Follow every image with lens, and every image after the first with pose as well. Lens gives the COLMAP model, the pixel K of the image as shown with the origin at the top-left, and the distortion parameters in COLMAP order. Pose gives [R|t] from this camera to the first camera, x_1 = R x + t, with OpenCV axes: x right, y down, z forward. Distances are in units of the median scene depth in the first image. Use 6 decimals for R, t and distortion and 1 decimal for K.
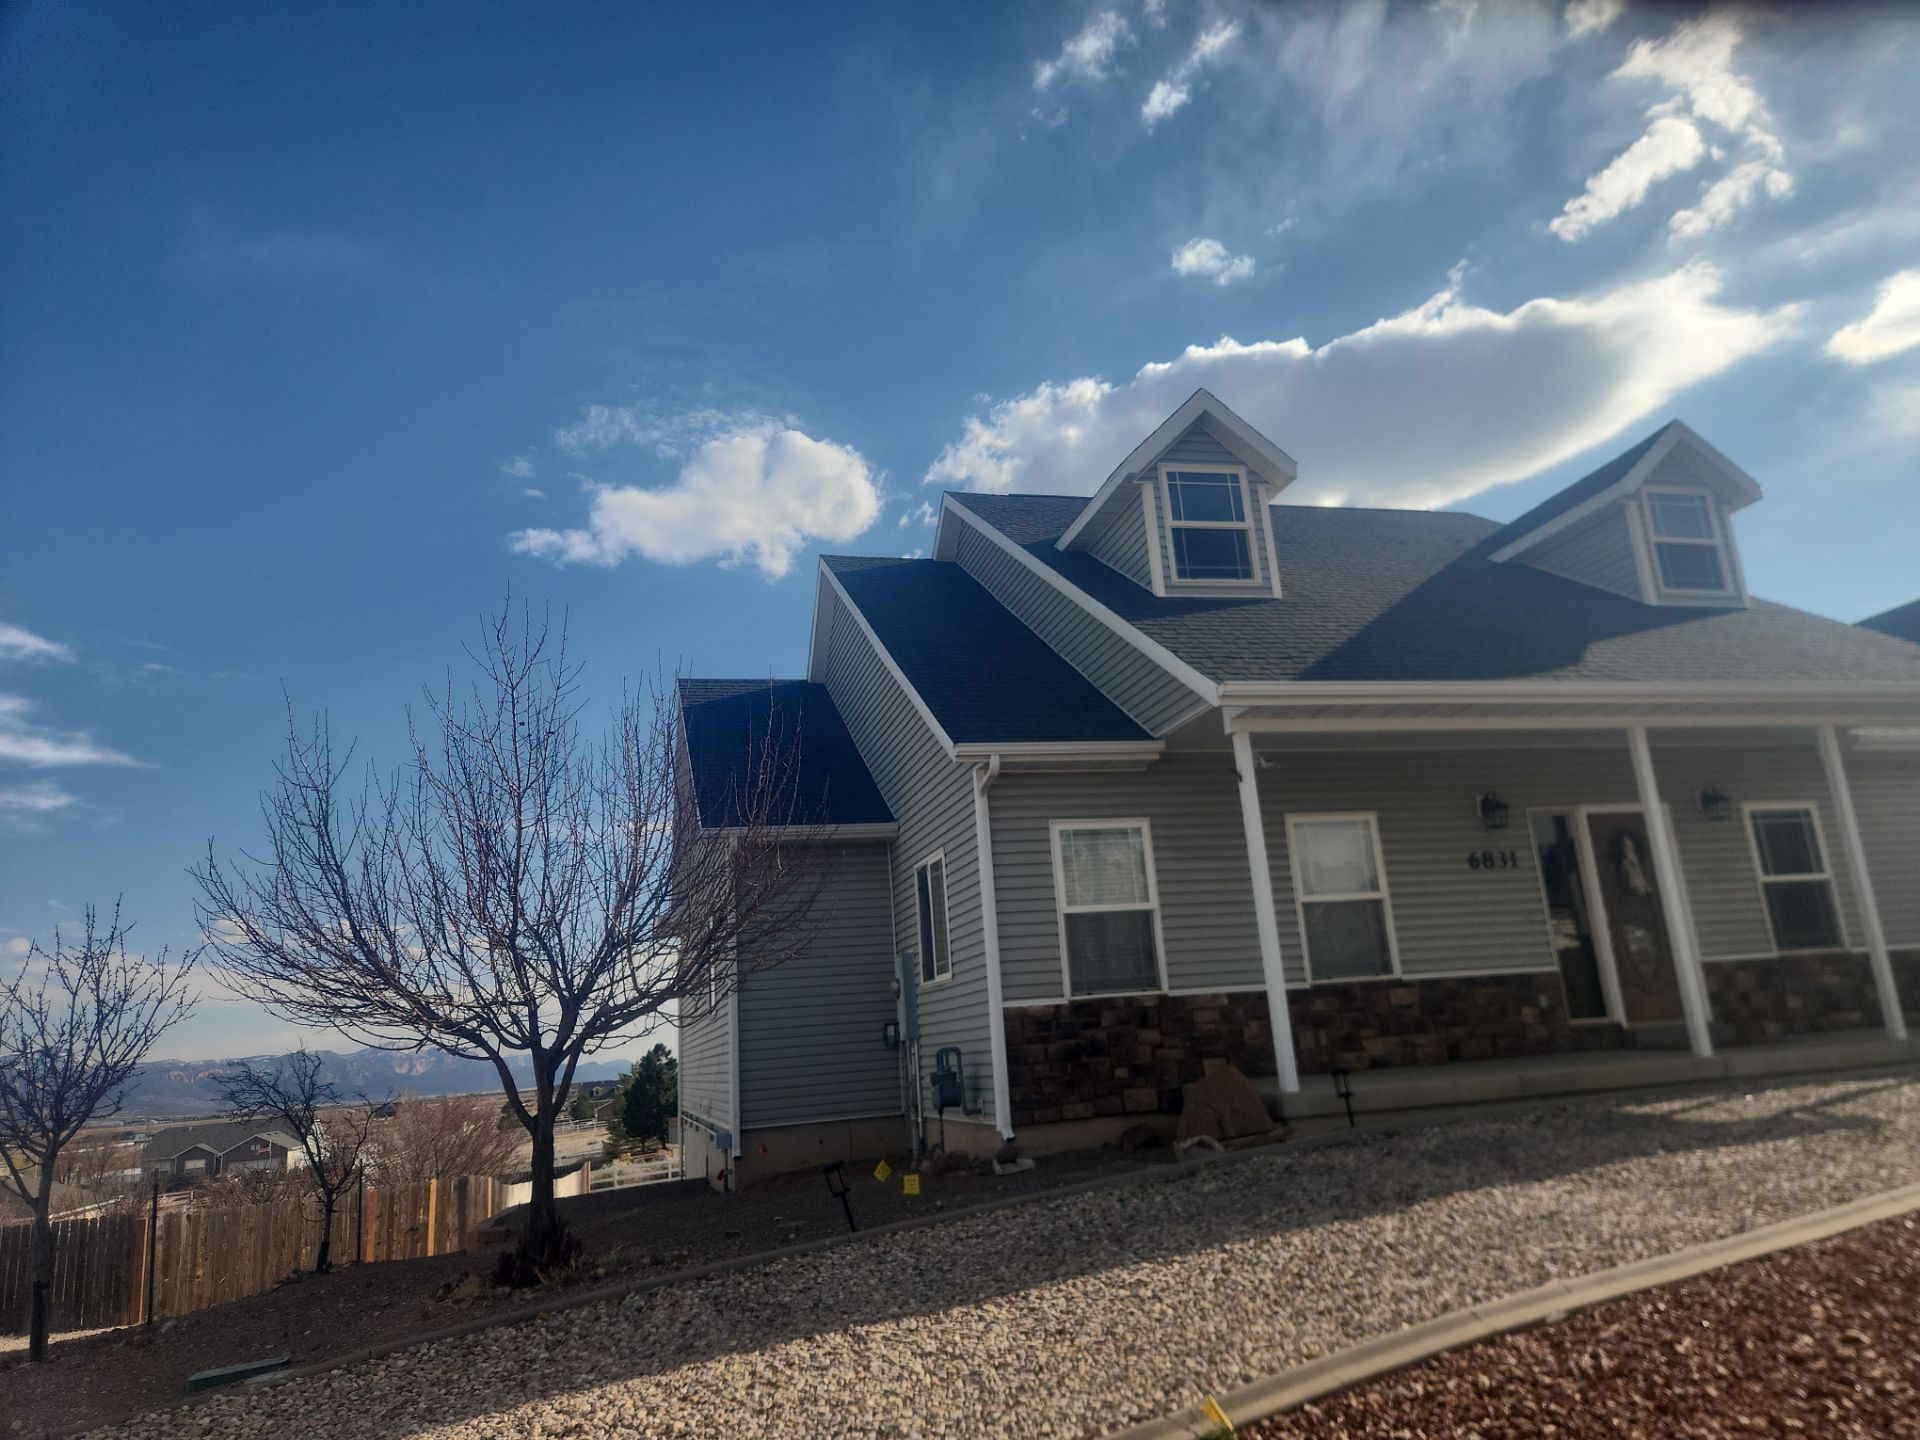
lens RADIAL K [[1302.9, 0, 969.2], [0, 1302.9, 695.0], [0, 0, 1]] dist [0.108164, -0.122203]
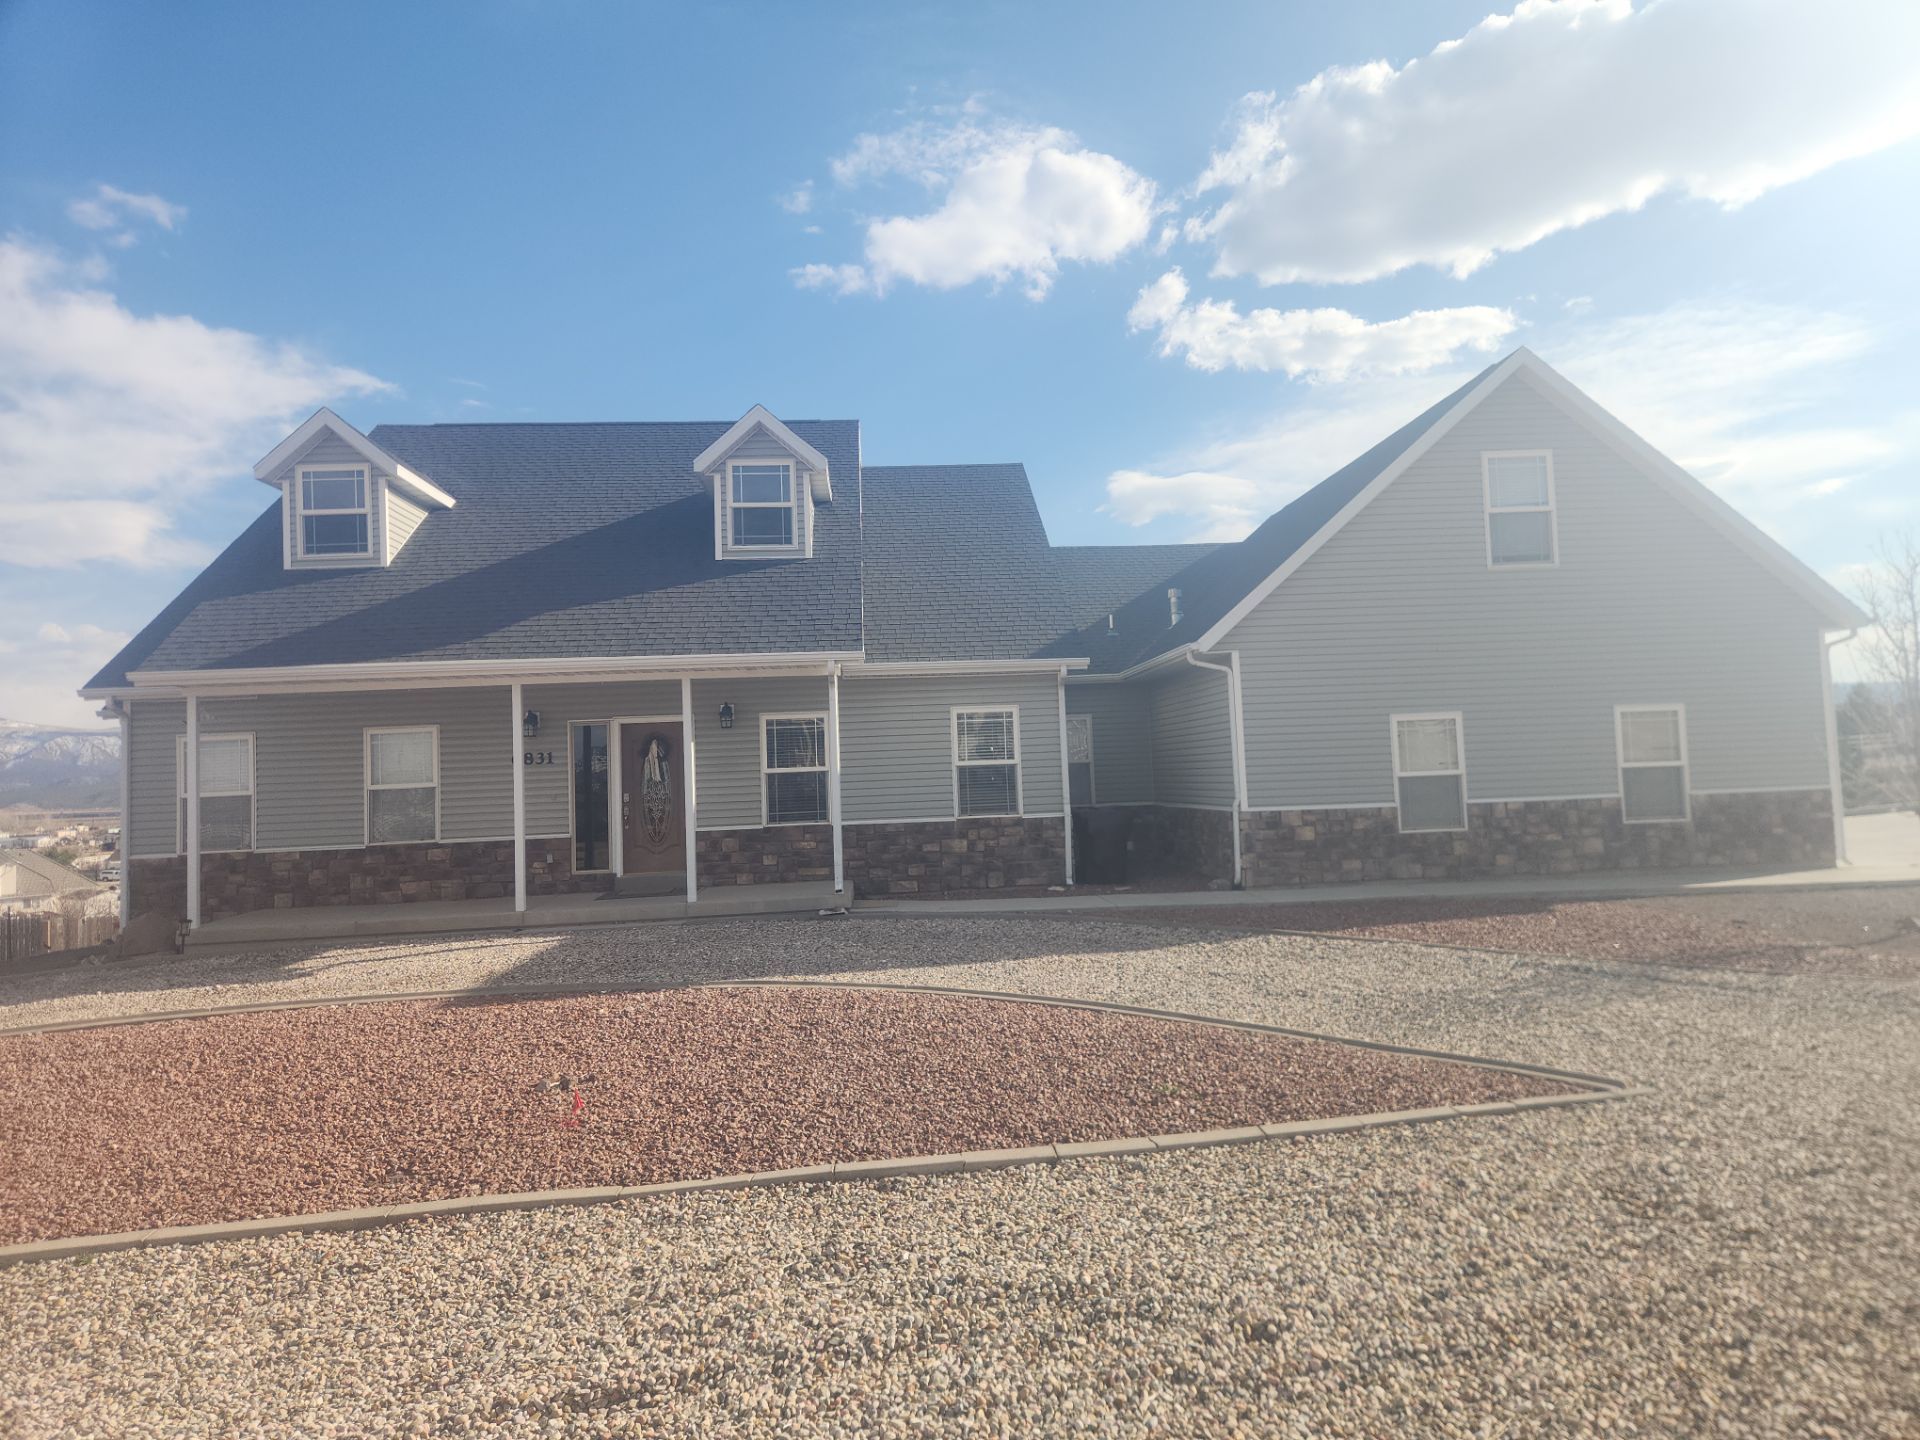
lens RADIAL K [[1302.9, 0, 969.2], [0, 1302.9, 695.0], [0, 0, 1]] dist [0.108164, -0.122203]
pose [[0.980145, 0.019279, -0.197343, 1.085850], [0.019712, 0.980858, 0.193726, -0.194742], [0.197300, -0.193770, 0.961003, -0.222680]]
